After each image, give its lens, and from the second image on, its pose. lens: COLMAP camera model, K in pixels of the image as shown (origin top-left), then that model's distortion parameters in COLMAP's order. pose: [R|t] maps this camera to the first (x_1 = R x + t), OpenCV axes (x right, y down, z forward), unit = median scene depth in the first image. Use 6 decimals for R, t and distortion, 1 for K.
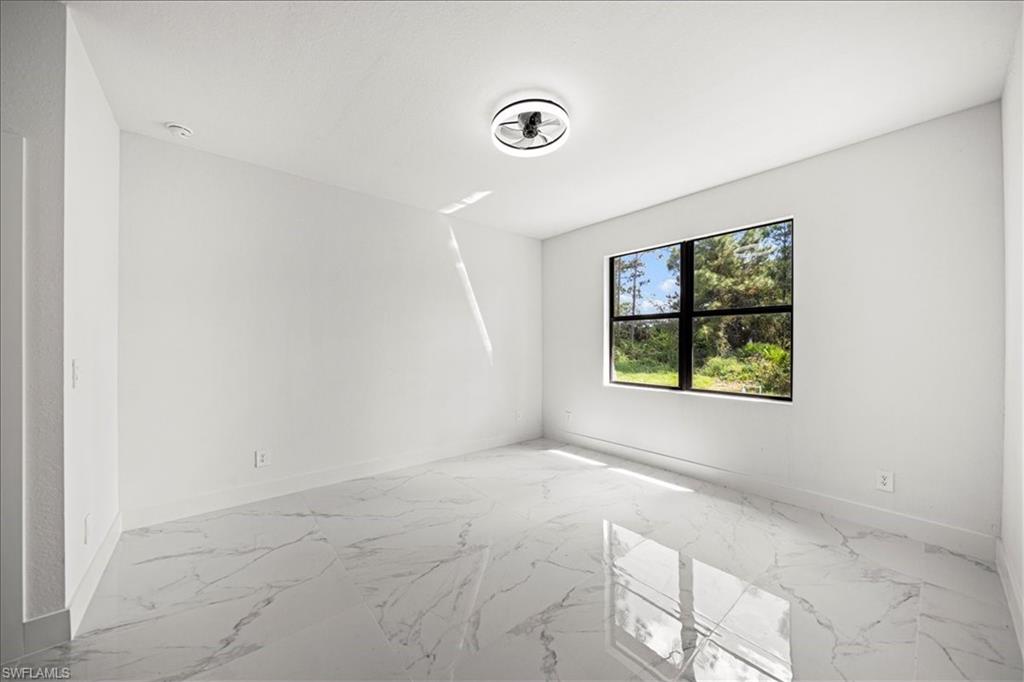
lens RADIAL K [[365.0, 0, 514.2], [0, 365.0, 343.6], [0, 0, 1]] dist [-0.000270, 0.000294]
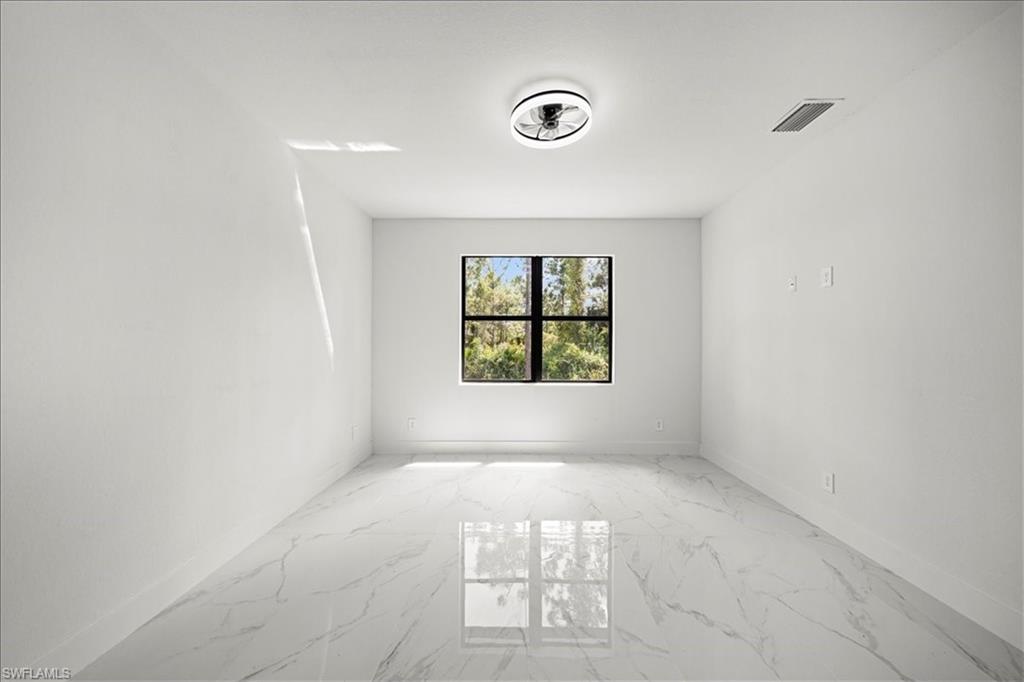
lens RADIAL K [[365.0, 0, 518.0], [0, 365.0, 340.7], [0, 0, 1]] dist [-0.000270, 0.000294]
pose [[0.649732, 0.005022, 0.760146, -0.454240], [0.001648, 0.999967, -0.008016, 0.002603], [-0.760161, 0.006461, 0.649702, 0.271137]]
